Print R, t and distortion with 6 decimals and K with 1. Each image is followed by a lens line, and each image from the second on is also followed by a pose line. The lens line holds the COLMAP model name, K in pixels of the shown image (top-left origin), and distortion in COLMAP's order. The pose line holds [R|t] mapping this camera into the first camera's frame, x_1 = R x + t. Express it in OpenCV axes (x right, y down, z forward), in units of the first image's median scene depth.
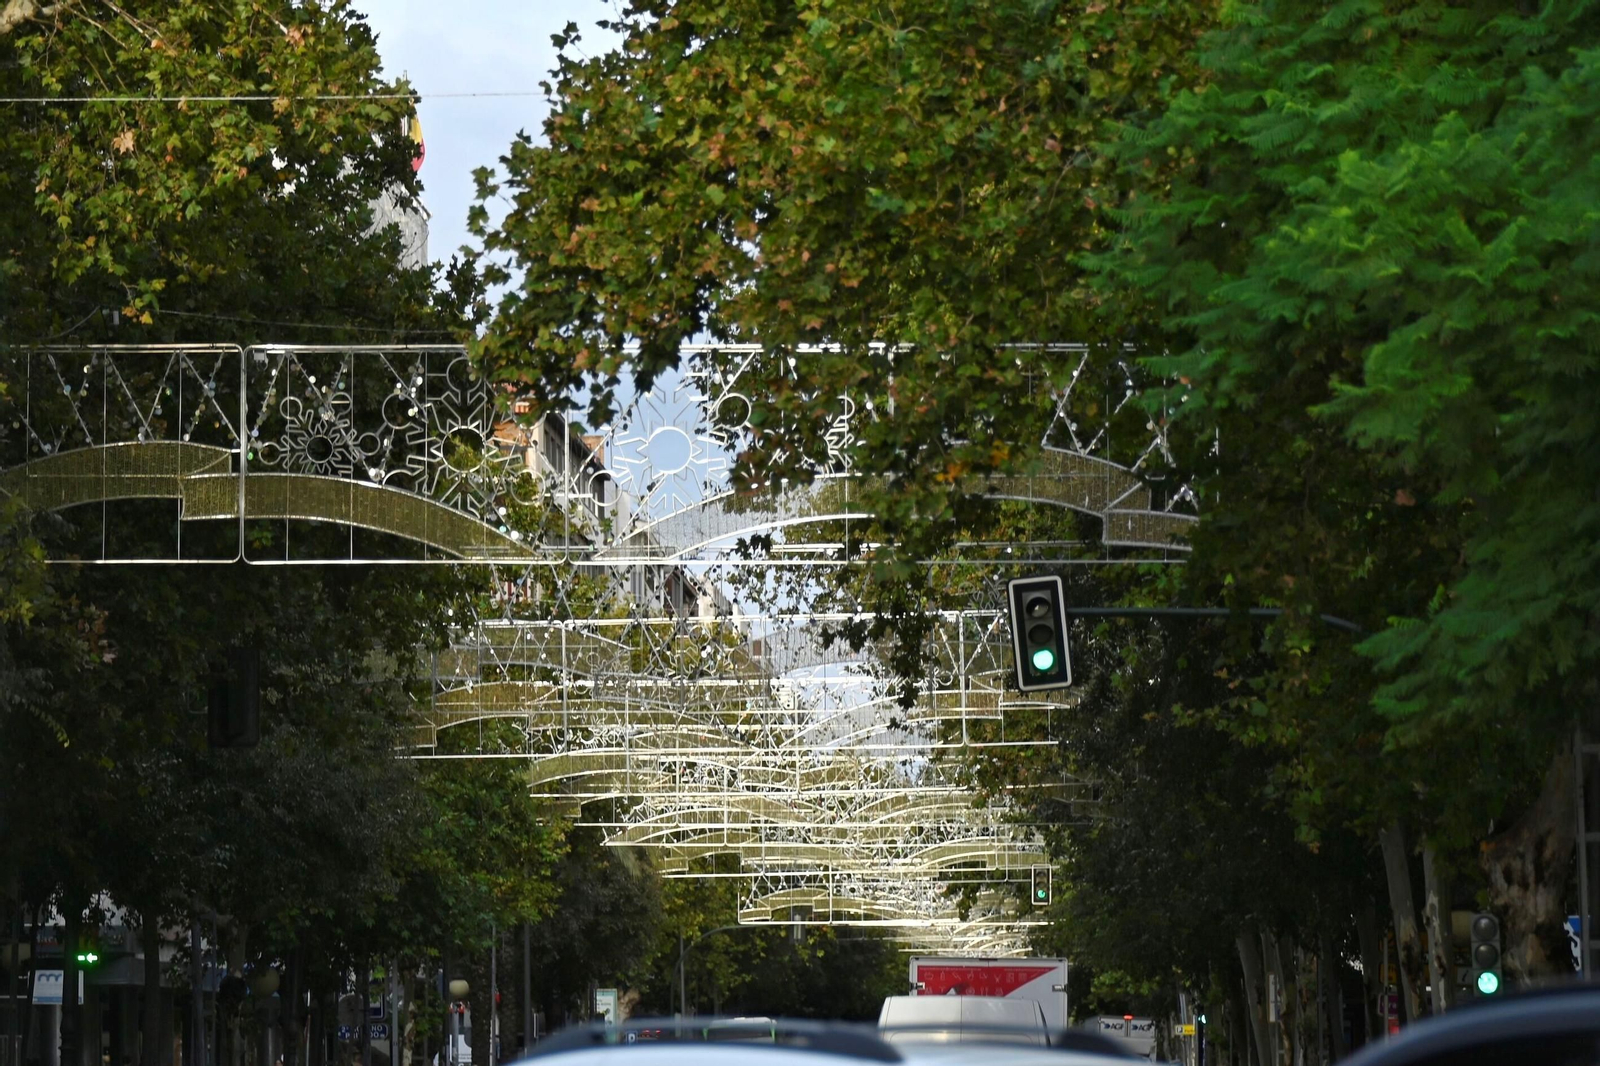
lens RADIAL K [[8241.4, 0, 800.0], [0, 8241.4, 533.0], [0, 0, 1]] dist [0.101820, 2.308643]
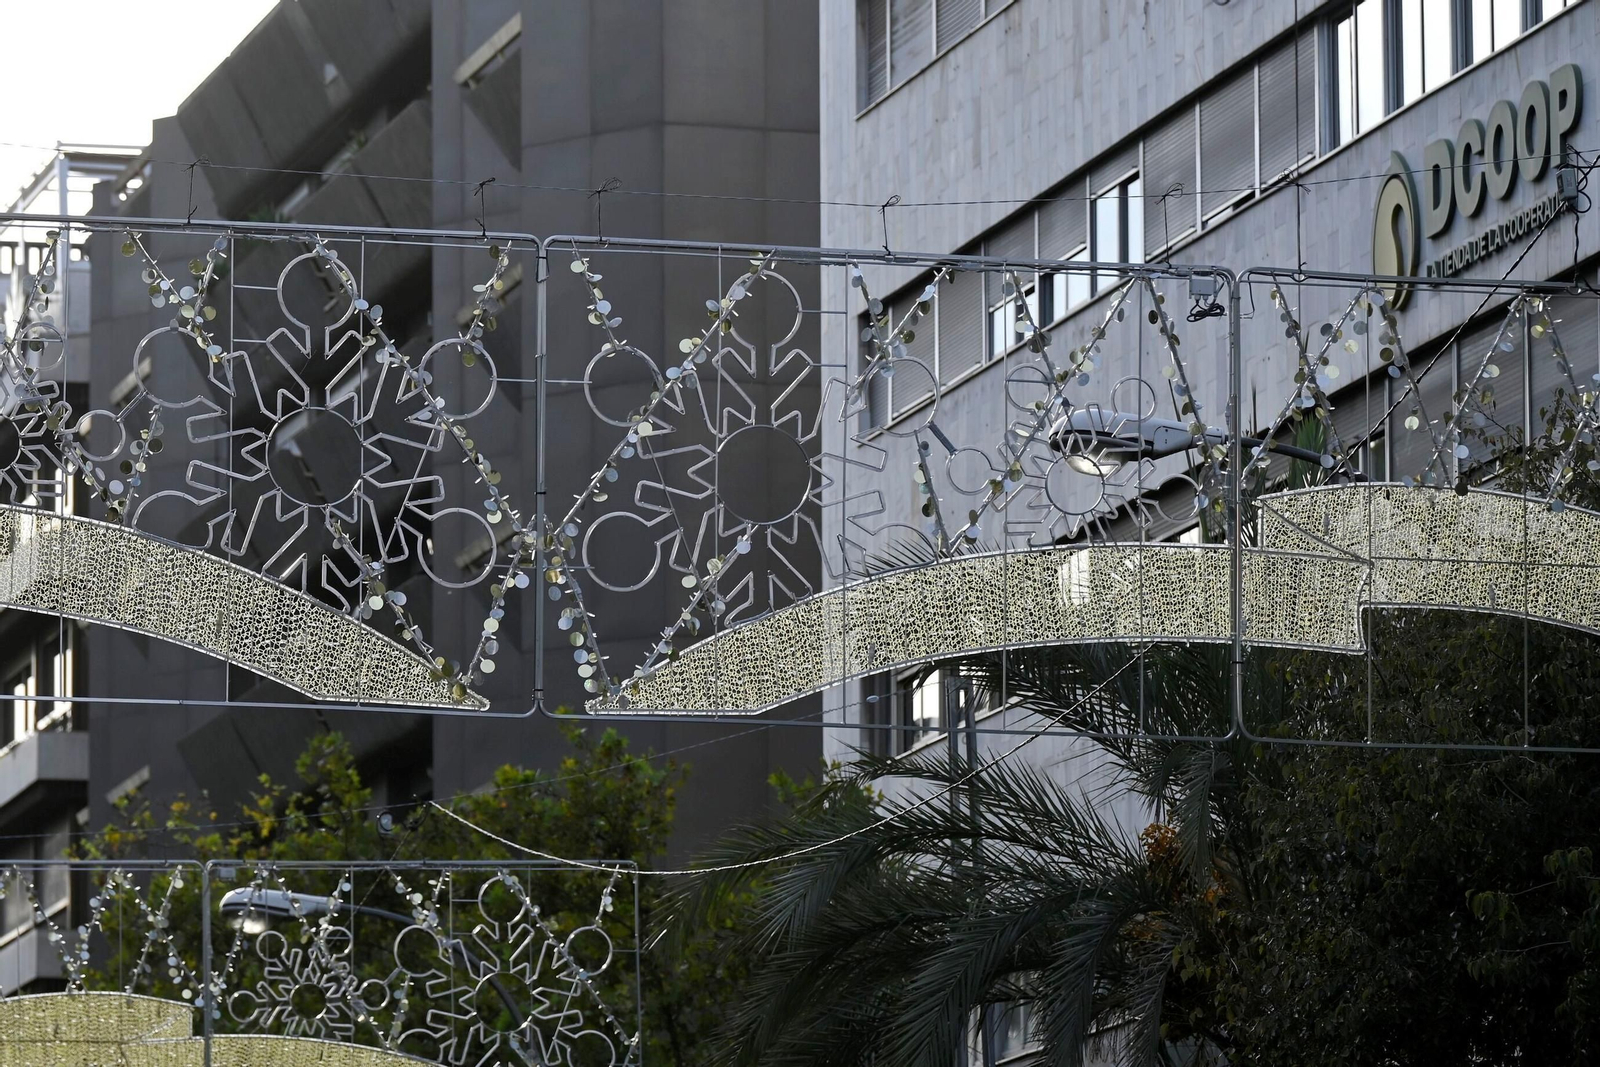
lens RADIAL K [[9706.9, 0, 800.0], [0, 9706.9, 533.5], [0, 0, 1]] dist [-0.044959, -16.339891]
pose [[0.999864, 0.007494, -0.014709, -0.001872], [-0.008508, 0.997503, -0.070110, 0.008593], [0.014147, 0.070226, 0.997431, 0.132643]]
